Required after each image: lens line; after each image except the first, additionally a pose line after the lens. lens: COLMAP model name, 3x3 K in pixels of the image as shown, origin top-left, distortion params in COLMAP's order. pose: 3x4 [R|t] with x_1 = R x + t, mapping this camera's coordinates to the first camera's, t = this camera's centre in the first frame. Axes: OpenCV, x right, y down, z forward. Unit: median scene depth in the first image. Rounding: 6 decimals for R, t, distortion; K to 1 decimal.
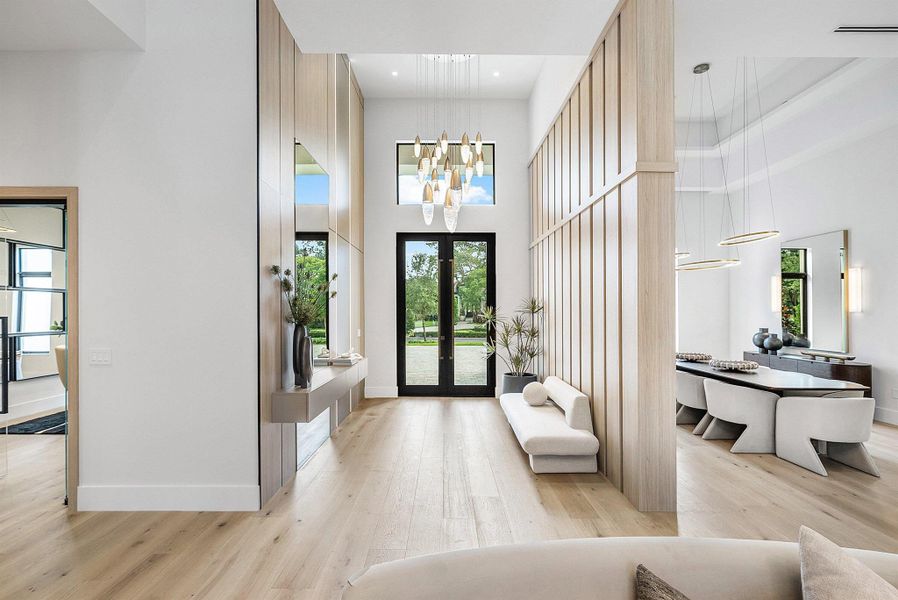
lens RADIAL K [[414.8, 0, 452.2], [0, 414.8, 308.0], [0, 0, 1]] dist [0.000618, 0.000343]
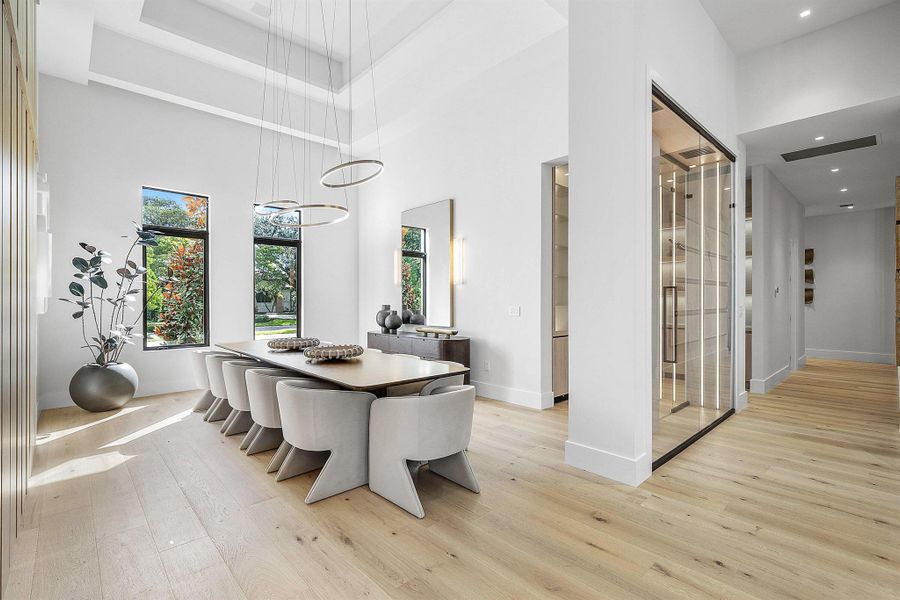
lens RADIAL K [[415.7, 0, 449.7], [0, 415.7, 297.1], [0, 0, 1]] dist [0.000618, 0.000343]
pose [[0.735974, -0.001746, 0.677007, 0.290245], [0.000801, 0.999998, 0.001708, 0.035814], [-0.677009, -0.000715, 0.735974, 0.291466]]
